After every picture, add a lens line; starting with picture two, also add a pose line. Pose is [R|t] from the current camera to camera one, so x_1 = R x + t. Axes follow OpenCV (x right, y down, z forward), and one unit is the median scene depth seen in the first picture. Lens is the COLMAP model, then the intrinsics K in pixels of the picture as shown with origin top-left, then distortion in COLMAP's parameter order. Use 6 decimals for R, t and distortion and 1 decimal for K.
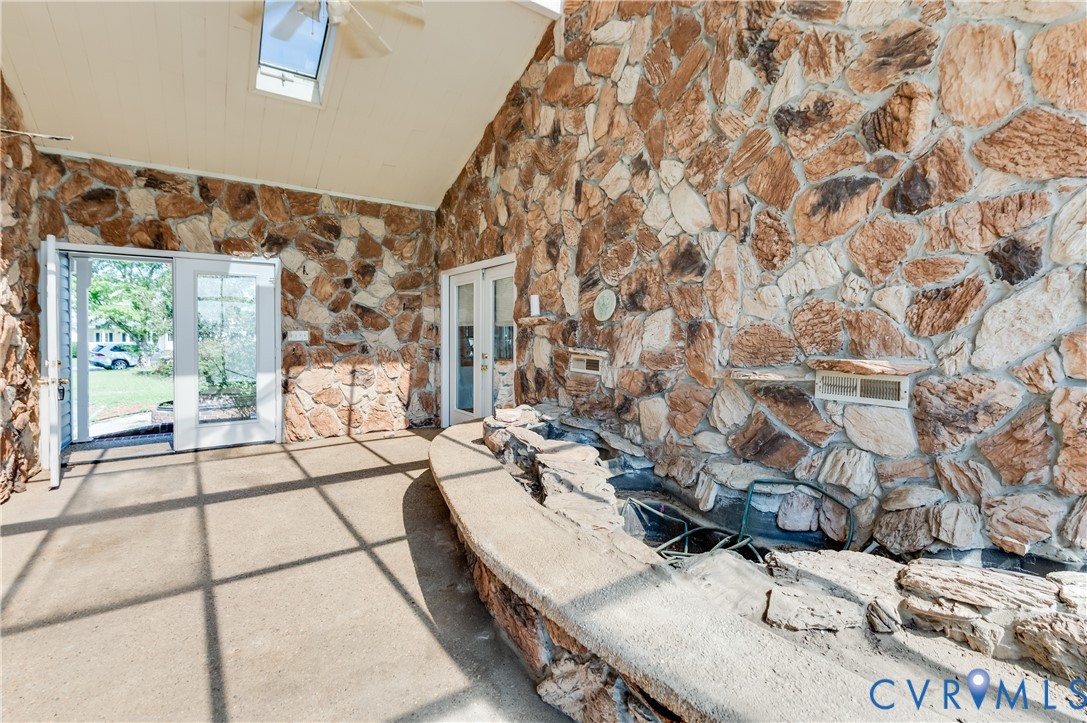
lens RADIAL K [[479.7, 0, 528.5], [0, 479.7, 339.7], [0, 0, 1]] dist [0.002357, 0.000247]
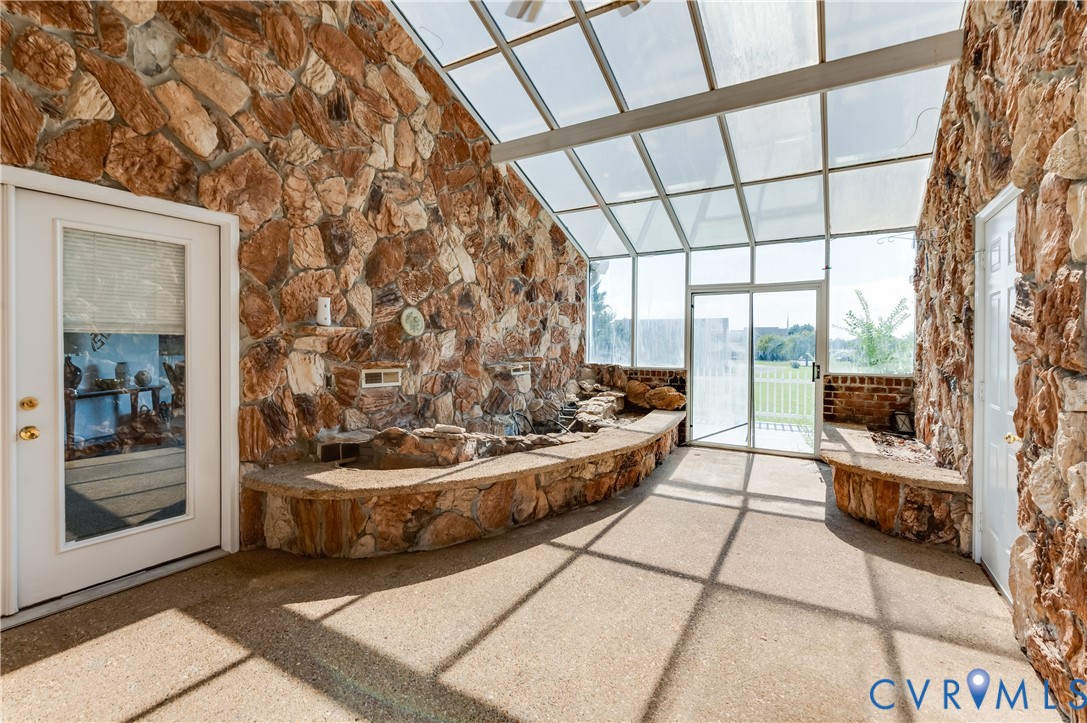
lens RADIAL K [[479.7, 0, 539.5], [0, 479.7, 350.7], [0, 0, 1]] dist [0.002357, 0.000247]
pose [[-0.411653, -0.018046, 0.911162, -1.101675], [0.006000, 0.999729, 0.022510, -0.030604], [-0.911321, 0.014733, -0.411433, 1.325799]]
